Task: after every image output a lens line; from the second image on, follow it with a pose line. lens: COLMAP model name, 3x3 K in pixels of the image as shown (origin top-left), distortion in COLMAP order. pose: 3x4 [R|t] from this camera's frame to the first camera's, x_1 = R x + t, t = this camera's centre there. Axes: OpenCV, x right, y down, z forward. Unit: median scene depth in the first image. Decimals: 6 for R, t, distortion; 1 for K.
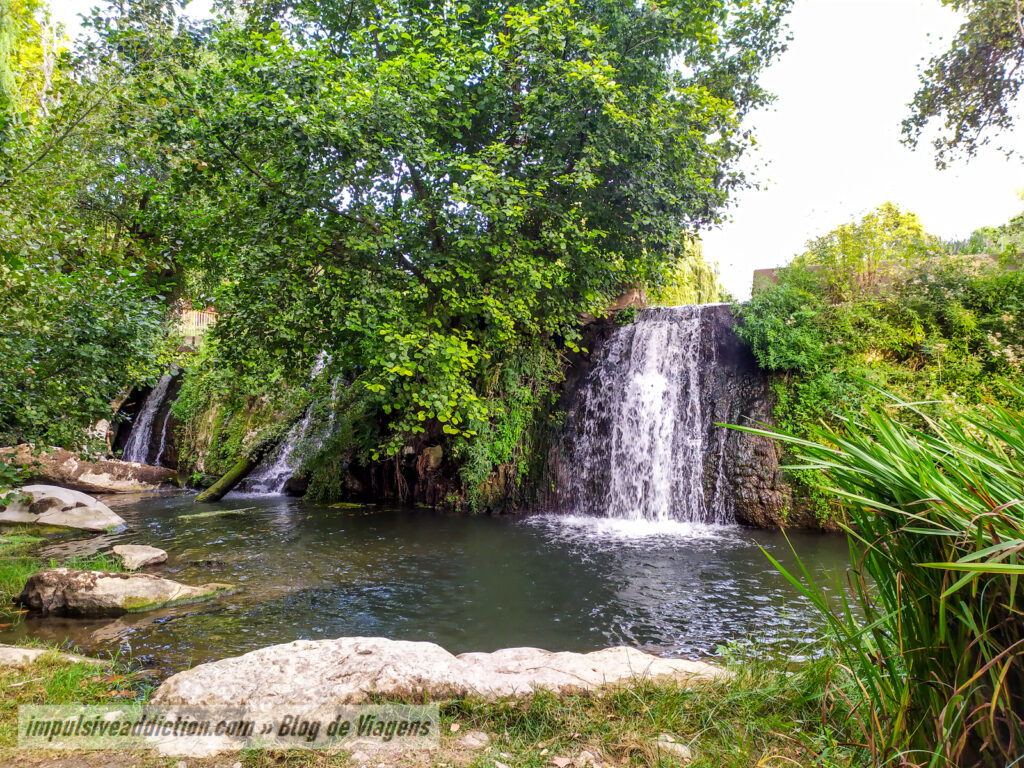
lens RADIAL K [[731.8, 0, 509.8], [0, 731.8, 381.6], [0, 0, 1]] dist [0.051389, -0.000211]
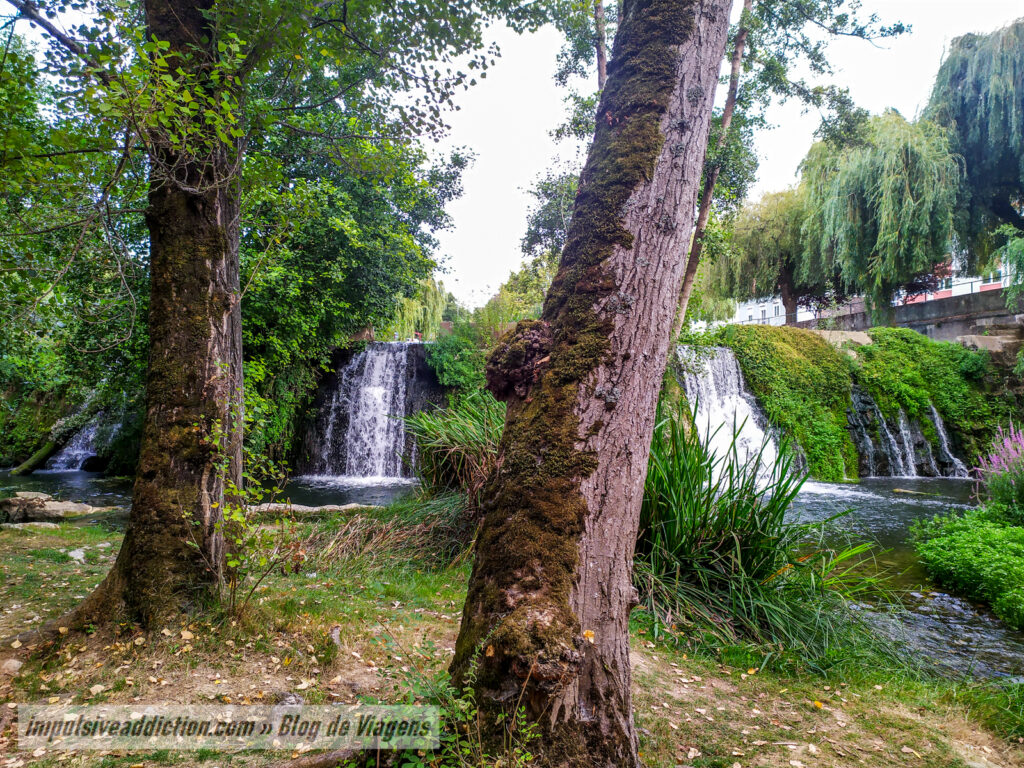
lens RADIAL K [[731.8, 0, 511.8], [0, 731.8, 380.4], [0, 0, 1]] dist [0.051389, -0.000211]
pose [[0.935270, 0.028151, 0.352814, -0.093655], [-0.029485, 0.999564, -0.001594, -0.029469], [-0.352705, -0.008912, 0.935692, -0.612812]]
